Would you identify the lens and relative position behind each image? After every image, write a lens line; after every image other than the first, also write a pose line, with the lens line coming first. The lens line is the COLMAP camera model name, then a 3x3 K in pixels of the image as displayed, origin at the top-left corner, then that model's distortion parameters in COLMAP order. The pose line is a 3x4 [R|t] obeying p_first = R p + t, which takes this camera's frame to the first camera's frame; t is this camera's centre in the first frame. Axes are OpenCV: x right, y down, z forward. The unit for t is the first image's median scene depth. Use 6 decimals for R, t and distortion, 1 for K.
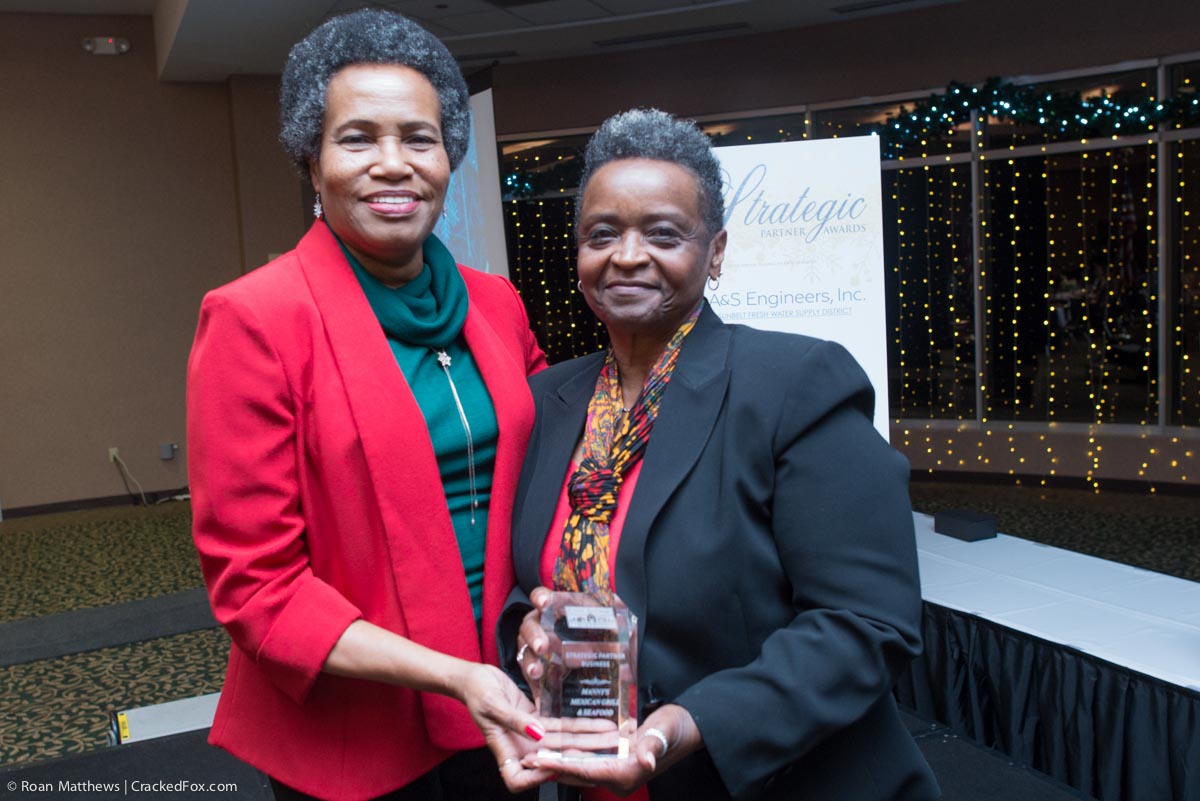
lens RADIAL K [[1152.0, 0, 580.1], [0, 1152.0, 397.5], [0, 0, 1]] dist [-0.033005, 0.011060]
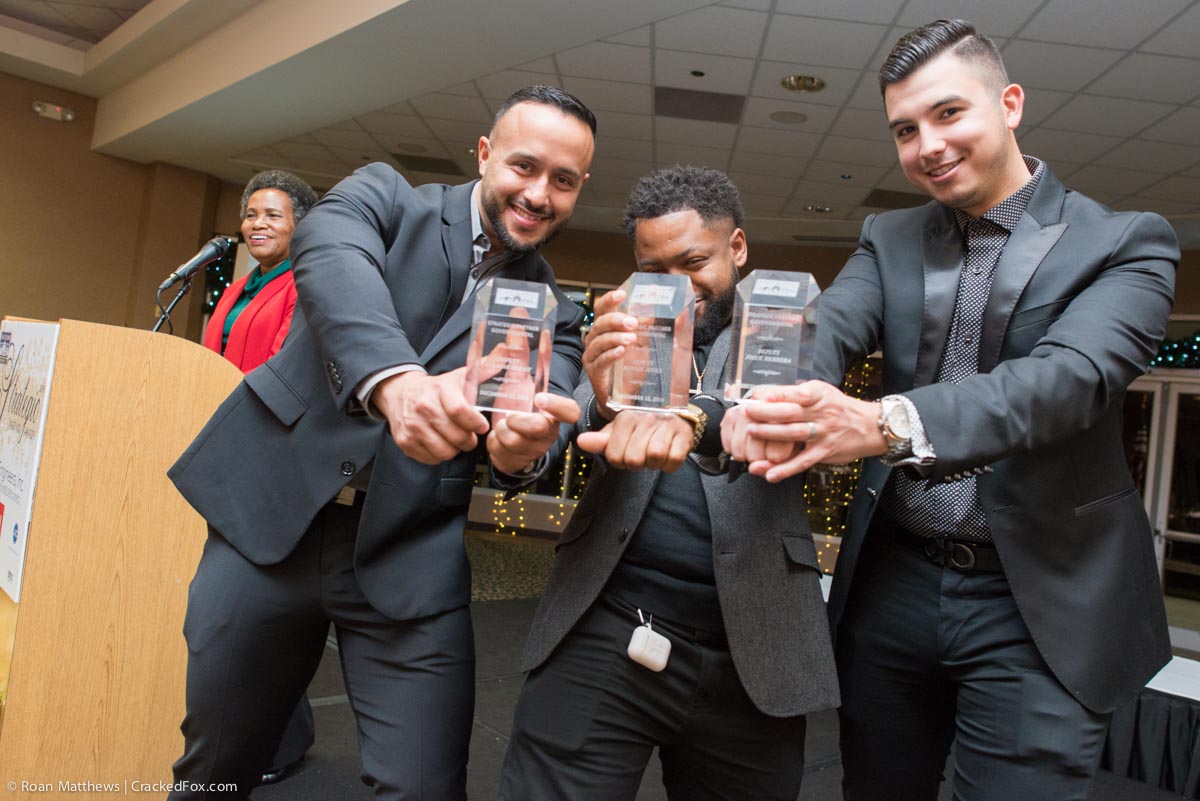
lens RADIAL K [[937.2, 0, 638.3], [0, 937.2, 374.2], [0, 0, 1]] dist [-0.030930, 0.012824]
pose [[0.920698, 0.181941, 0.345271, -0.155962], [-0.129913, 0.977109, -0.168465, 0.059537], [-0.368018, 0.110250, 0.923259, -0.128805]]
